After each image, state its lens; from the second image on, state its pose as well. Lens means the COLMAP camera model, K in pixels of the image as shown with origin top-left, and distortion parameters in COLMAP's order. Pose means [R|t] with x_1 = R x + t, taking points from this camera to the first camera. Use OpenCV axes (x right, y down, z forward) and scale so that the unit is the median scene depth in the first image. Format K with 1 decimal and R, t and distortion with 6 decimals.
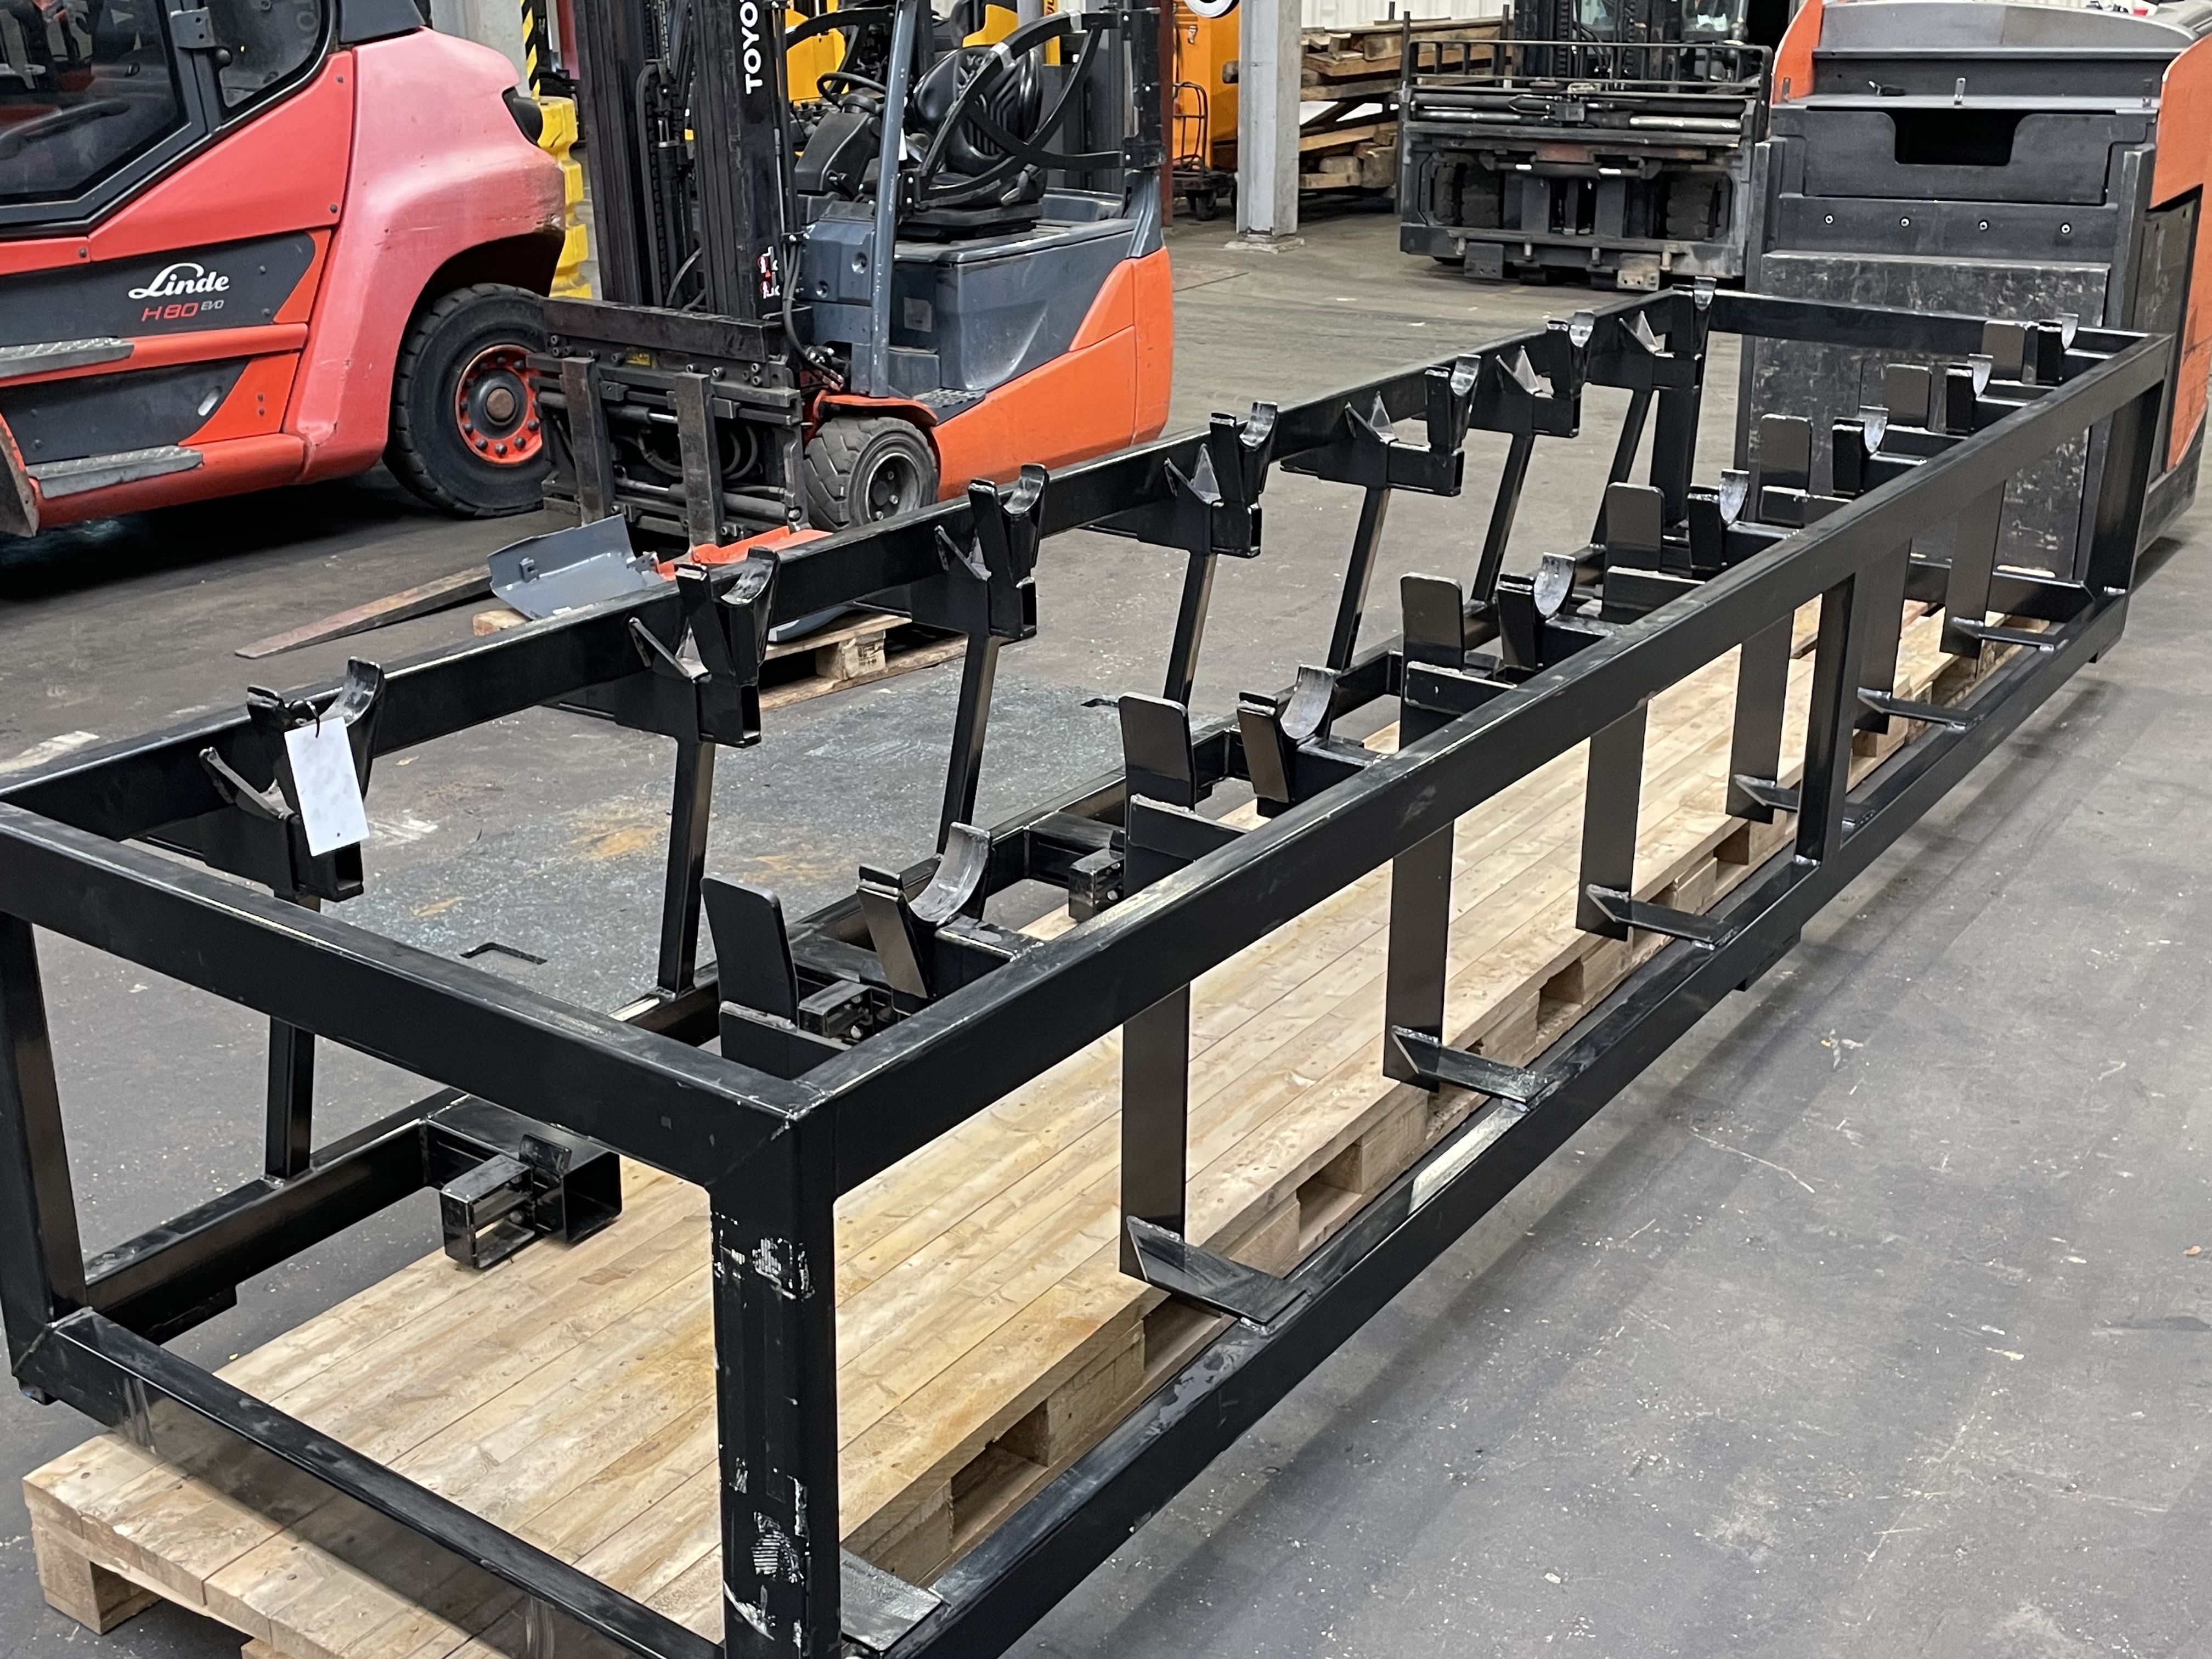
lens RADIAL K [[2359.0, 0, 1103.7], [0, 2359.0, 829.9], [0, 0, 1]] dist [0.018238, 0.000000]
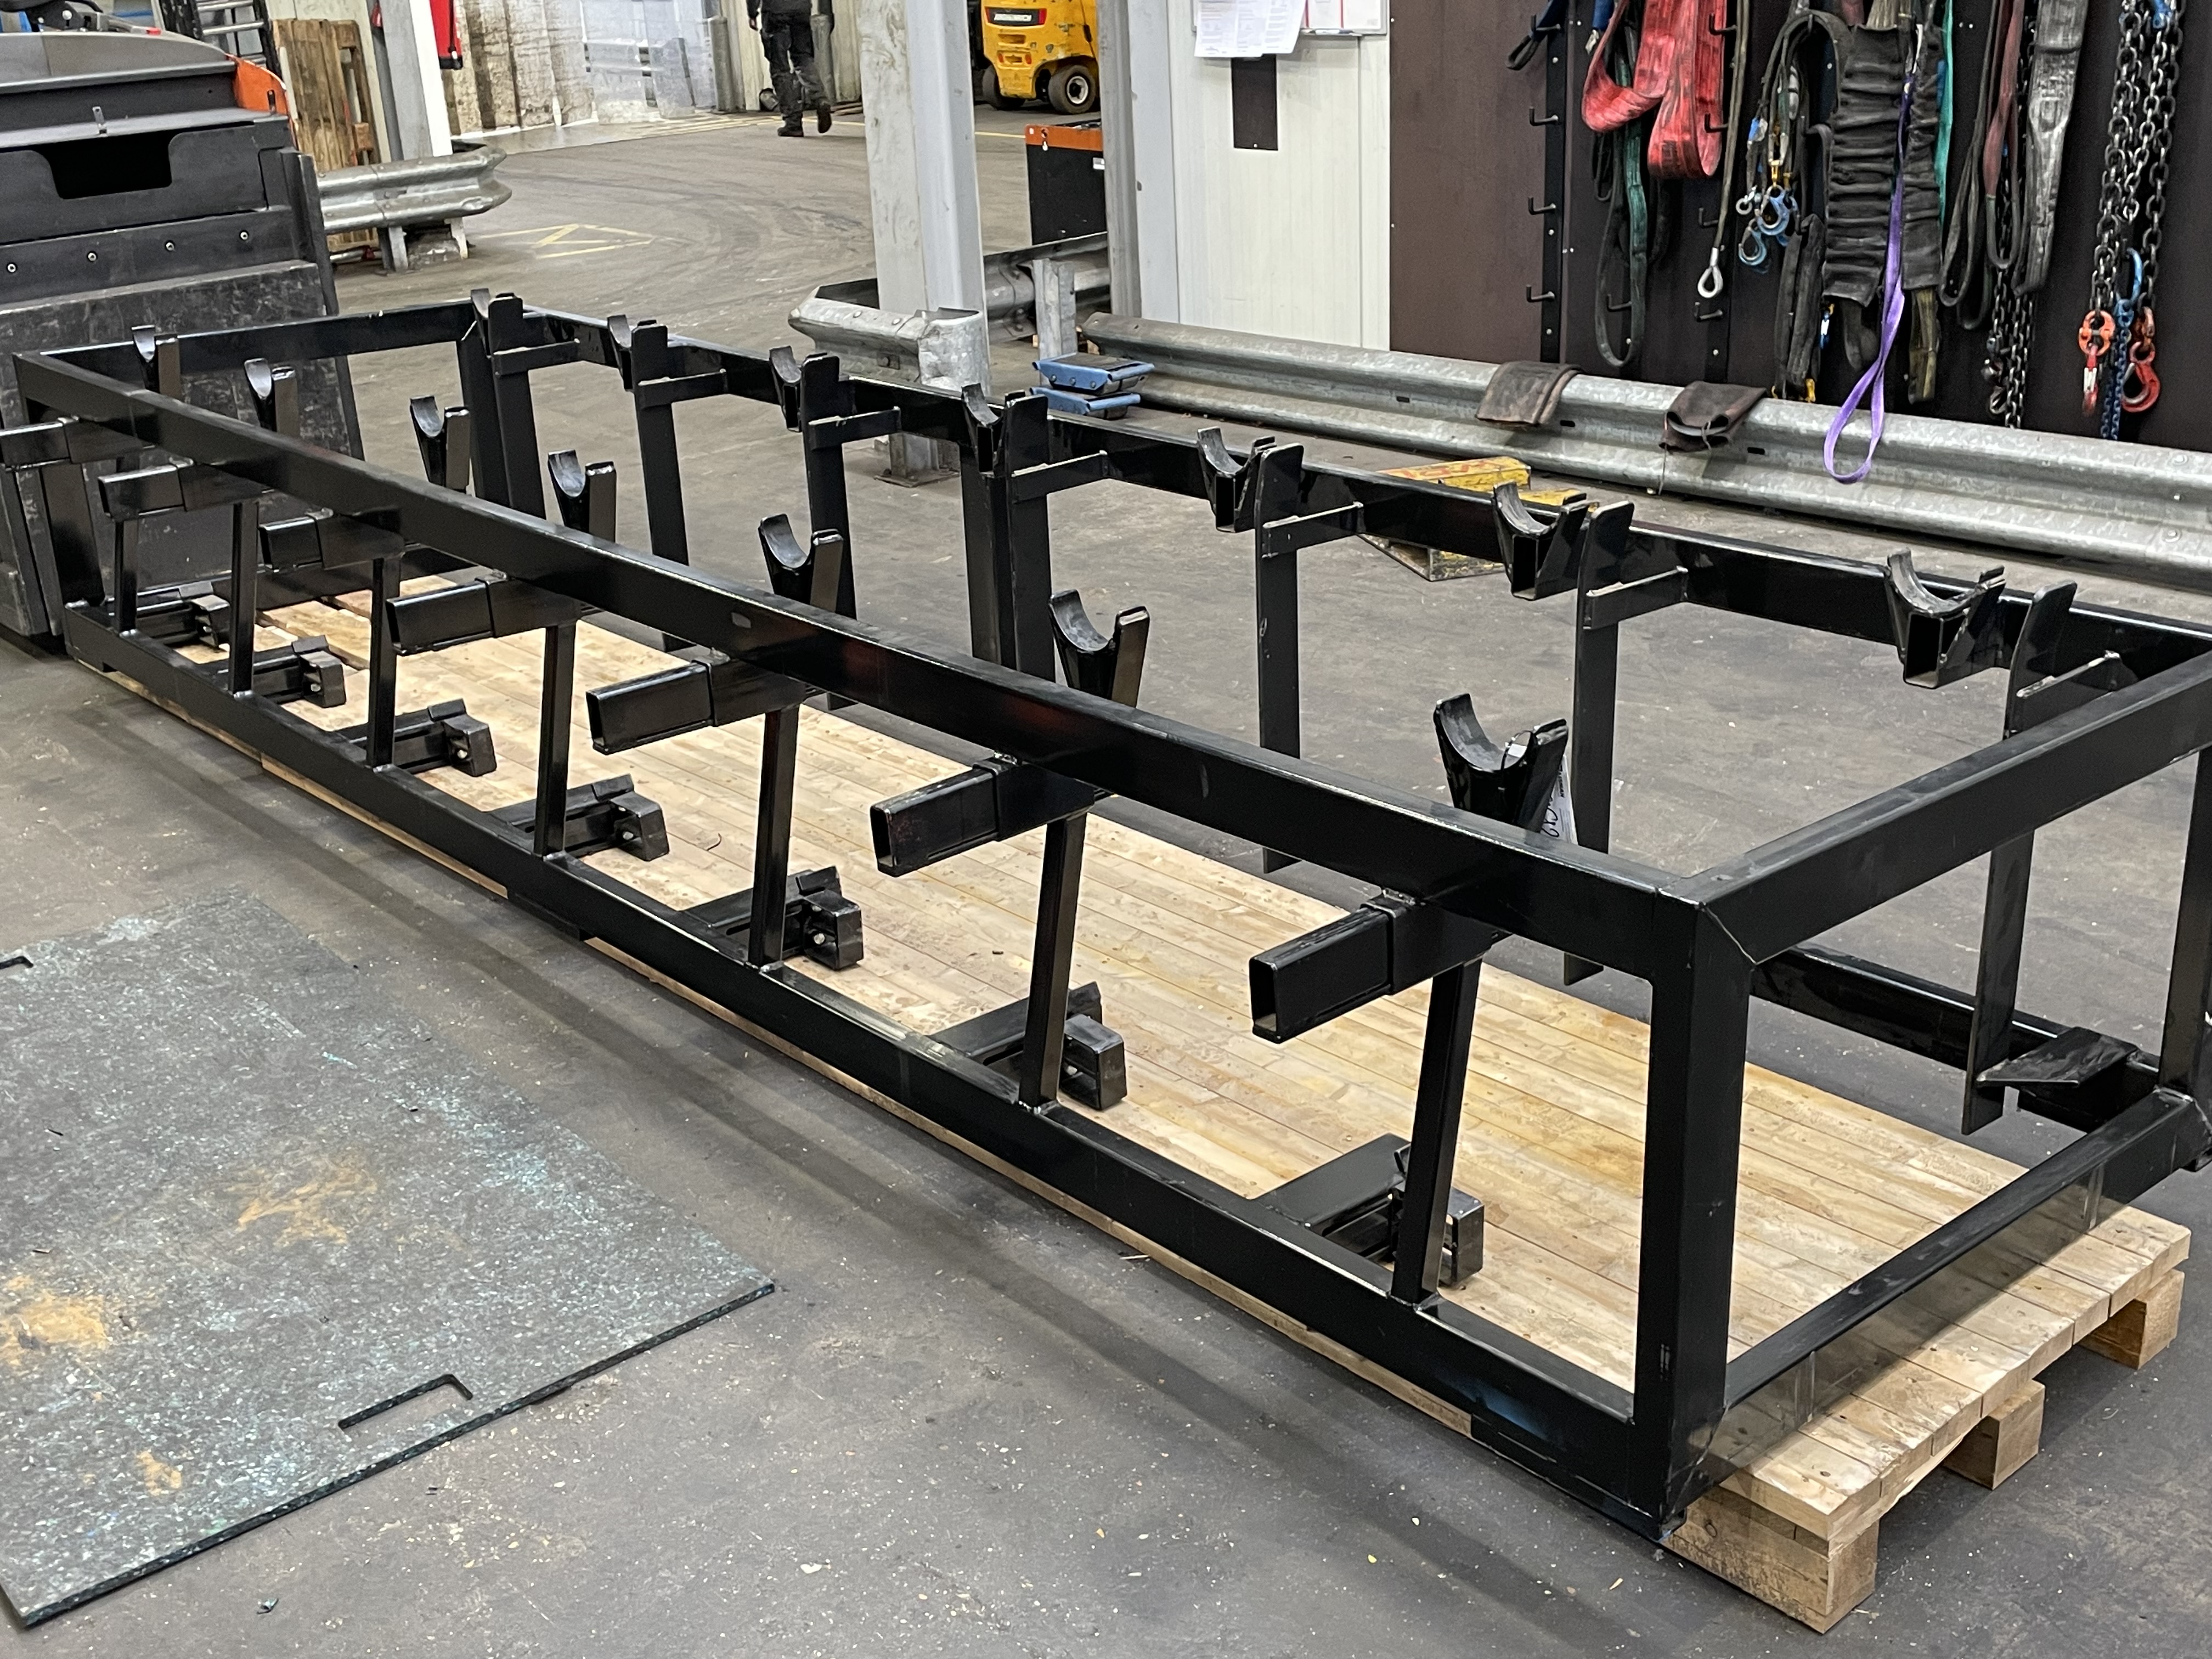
lens RADIAL K [[2359.0, 0, 1104.5], [0, 2359.0, 830.2], [0, 0, 1]] dist [0.018238, 0.000000]
pose [[0.241080, -0.361176, 0.900795, -0.541817], [0.379725, 0.889280, 0.254932, -0.140715], [-0.893134, 0.280596, 0.351535, 0.359089]]
